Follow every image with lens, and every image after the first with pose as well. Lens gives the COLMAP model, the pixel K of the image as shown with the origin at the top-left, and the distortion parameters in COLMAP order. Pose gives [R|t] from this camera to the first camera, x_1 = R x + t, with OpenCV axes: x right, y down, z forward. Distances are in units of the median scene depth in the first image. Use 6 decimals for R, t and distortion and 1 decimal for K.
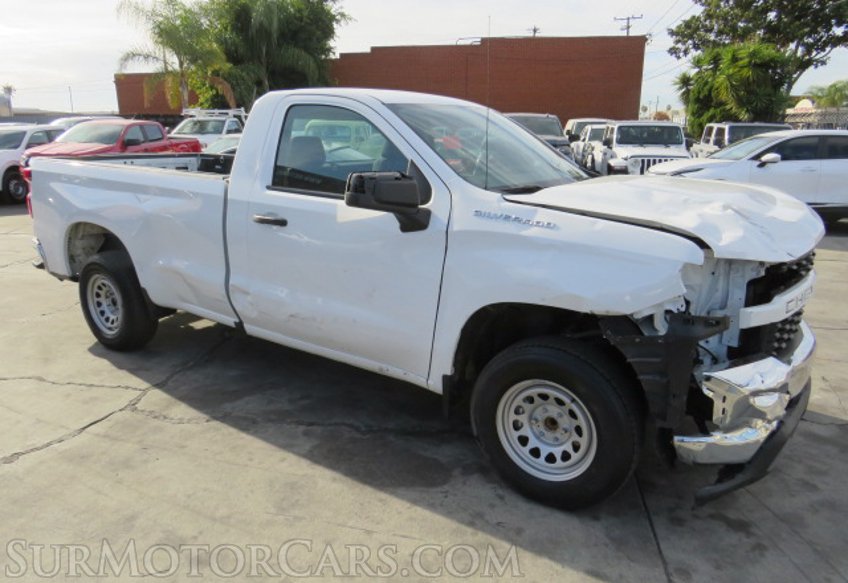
lens RADIAL K [[608.4, 0, 422.3], [0, 608.4, 294.4], [0, 0, 1]] dist [-0.037611, 0.008391]
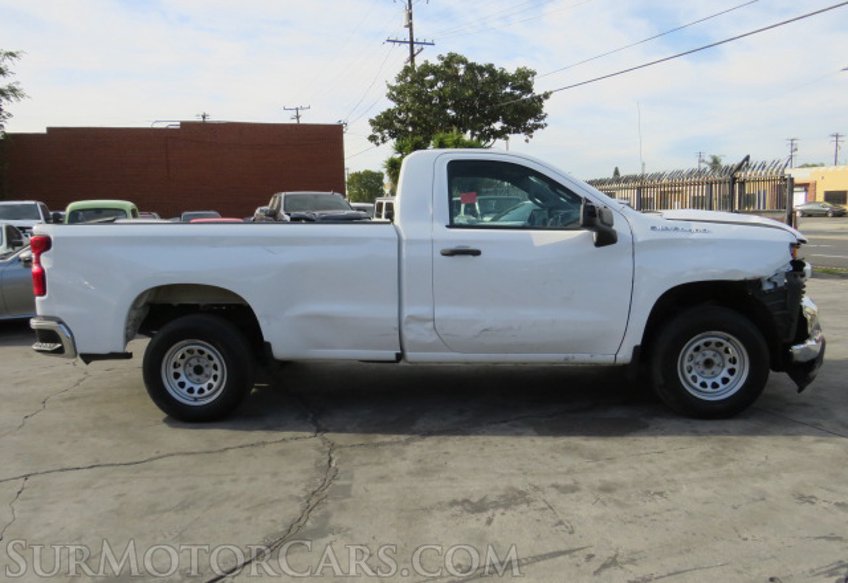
lens RADIAL K [[653.4, 0, 417.8], [0, 653.4, 290.1], [0, 0, 1]] dist [-0.036699, 0.001109]
pose [[0.862290, -0.085557, 0.499136, -0.869955], [0.162097, 0.980400, -0.111982, 0.072447], [-0.479772, 0.177470, 0.859258, -0.047512]]
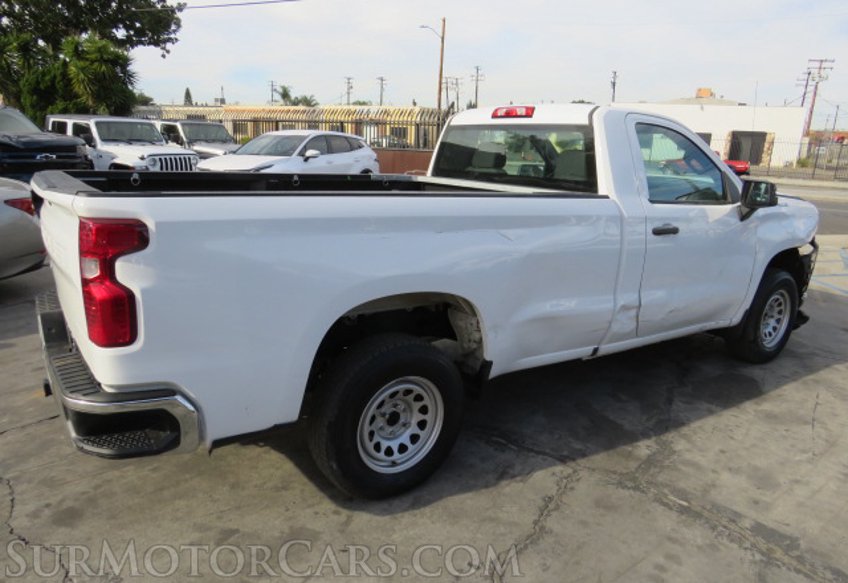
lens RADIAL K [[608.4, 0, 422.3], [0, 608.4, 294.4], [0, 0, 1]] dist [-0.037611, 0.008391]
pose [[0.368005, -0.224571, 0.902297, -1.260314], [0.210878, 0.965268, 0.154237, -0.241250], [-0.905595, 0.133515, 0.402580, 0.868342]]
